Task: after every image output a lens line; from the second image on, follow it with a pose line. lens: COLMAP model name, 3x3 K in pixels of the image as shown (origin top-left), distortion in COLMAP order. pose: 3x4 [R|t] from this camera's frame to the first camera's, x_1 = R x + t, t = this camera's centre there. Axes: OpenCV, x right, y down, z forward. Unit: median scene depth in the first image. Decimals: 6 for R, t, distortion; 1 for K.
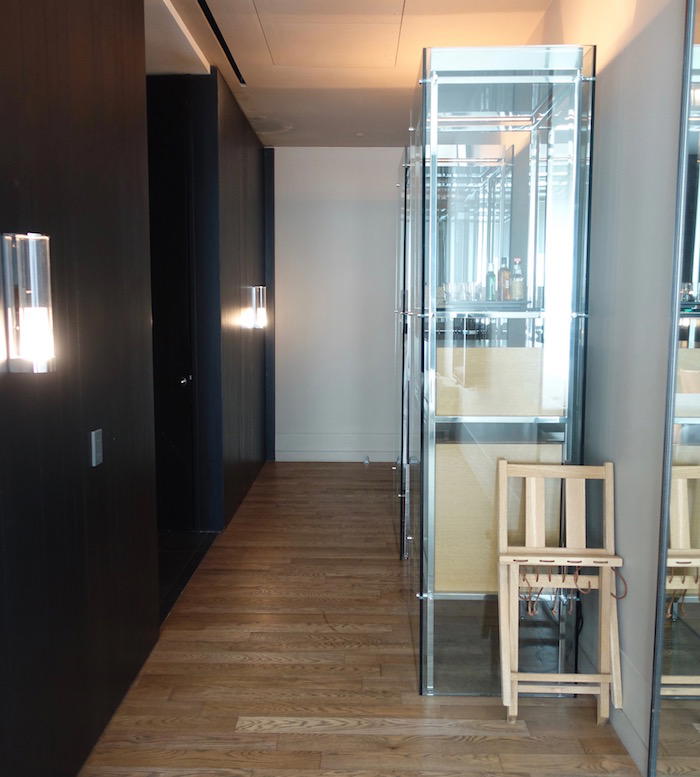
lens RADIAL K [[760.8, 0, 350.0], [0, 760.8, 388.5], [0, 0, 1]] dist [-0.011971, -0.009495]
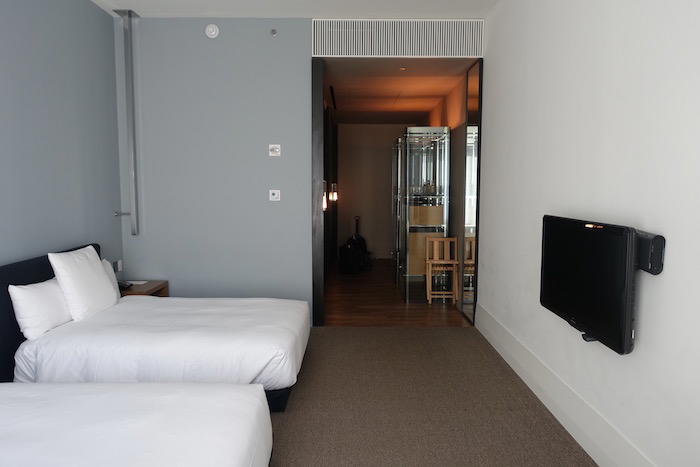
lens RADIAL K [[488.5, 0, 350.0], [0, 488.5, 233.5], [0, 0, 1]] dist [0.003314, 0.000468]
pose [[0.999964, 0.002479, 0.008135, -0.197547], [-0.002398, 0.999948, -0.009904, 0.104110], [-0.008159, 0.009884, 0.999918, -1.386808]]
